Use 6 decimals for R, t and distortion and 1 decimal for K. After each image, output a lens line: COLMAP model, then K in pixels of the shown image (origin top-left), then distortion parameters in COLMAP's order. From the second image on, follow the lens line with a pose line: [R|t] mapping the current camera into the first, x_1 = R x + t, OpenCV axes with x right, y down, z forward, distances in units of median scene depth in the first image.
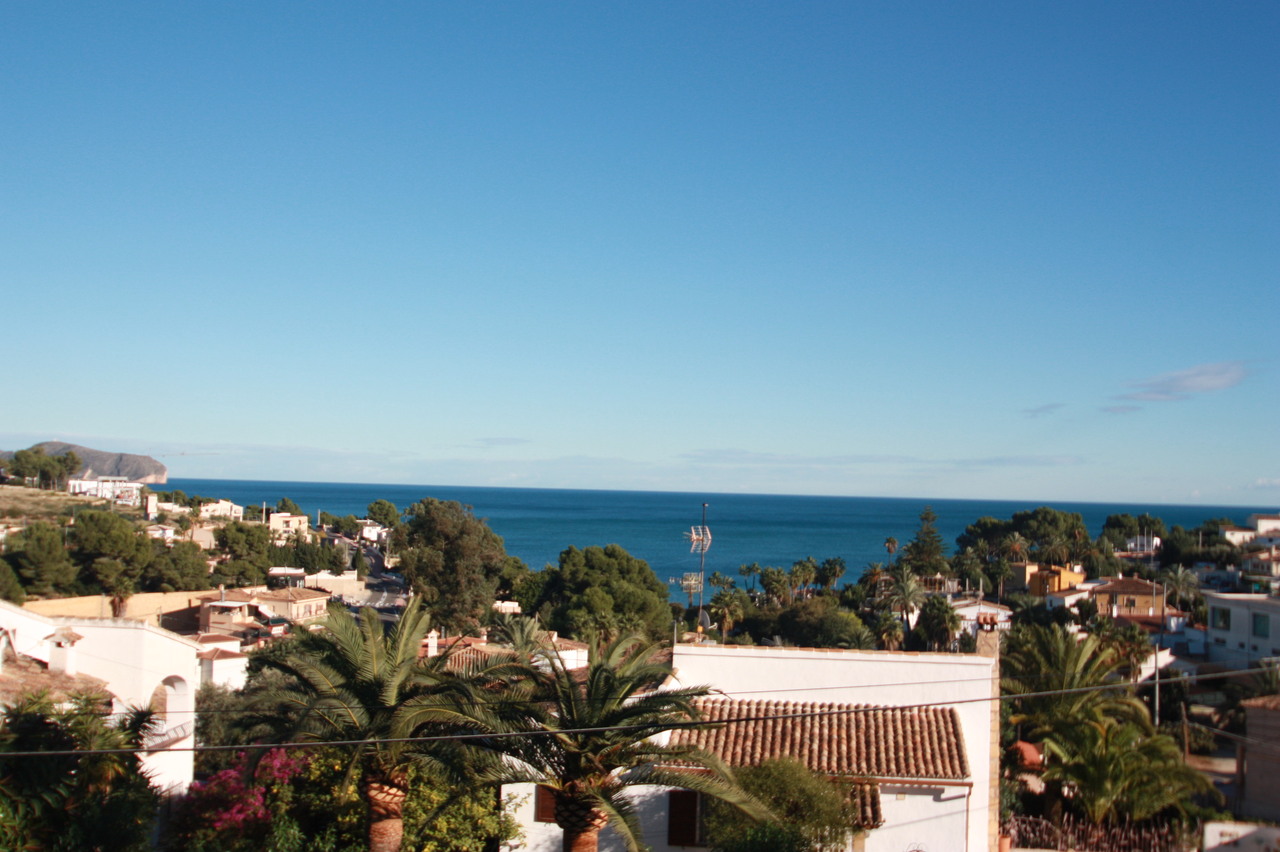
lens RADIAL K [[1423.4, 0, 646.4], [0, 1423.4, 427.8], [0, 0, 1]] dist [-0.071578, 0.056467]
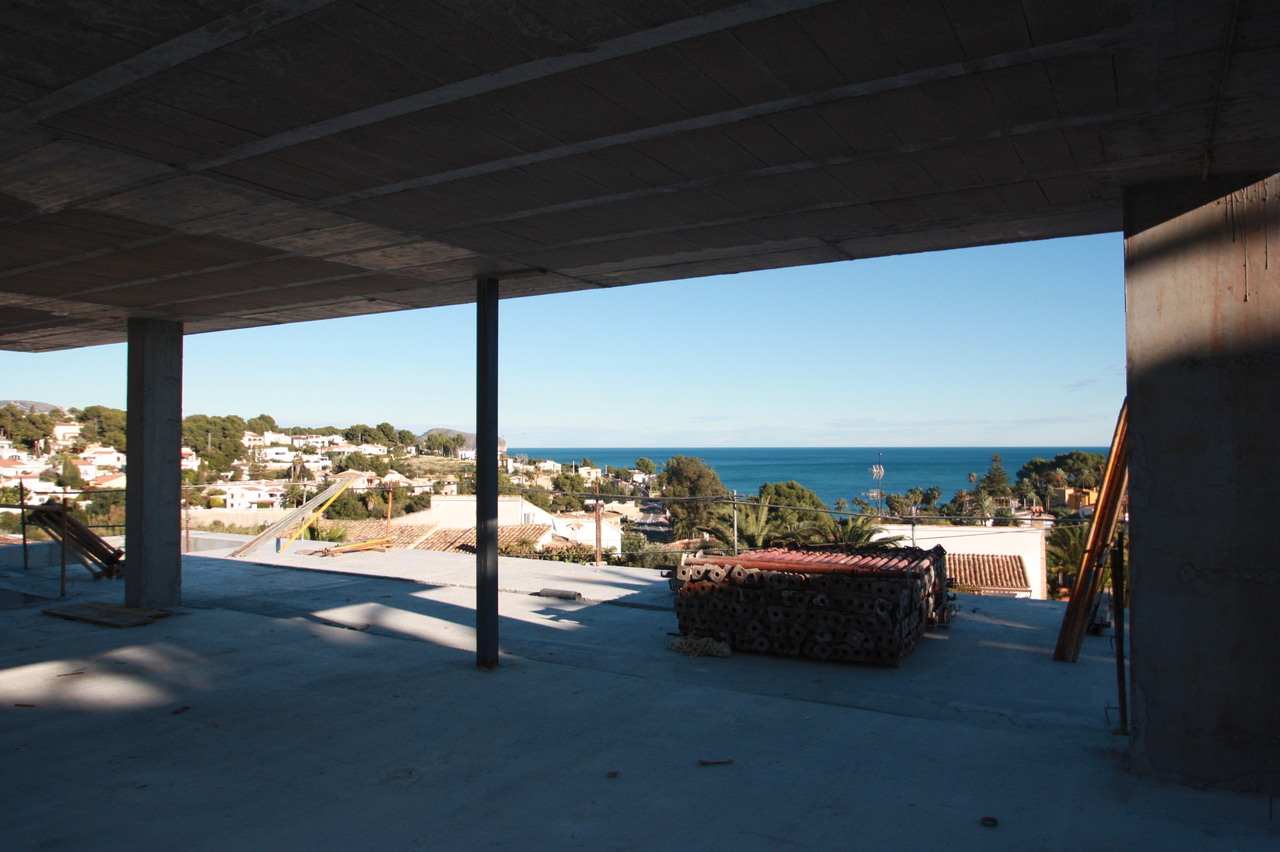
lens RADIAL K [[942.2, 0, 640.0], [0, 942.2, 426.0], [0, 0, 1]] dist [-0.004107, -0.001153]
pose [[0.986221, -0.032345, -0.162242, -0.064763], [0.035515, 0.999230, 0.016678, -0.015005], [0.161577, -0.022210, 0.986610, -0.280161]]
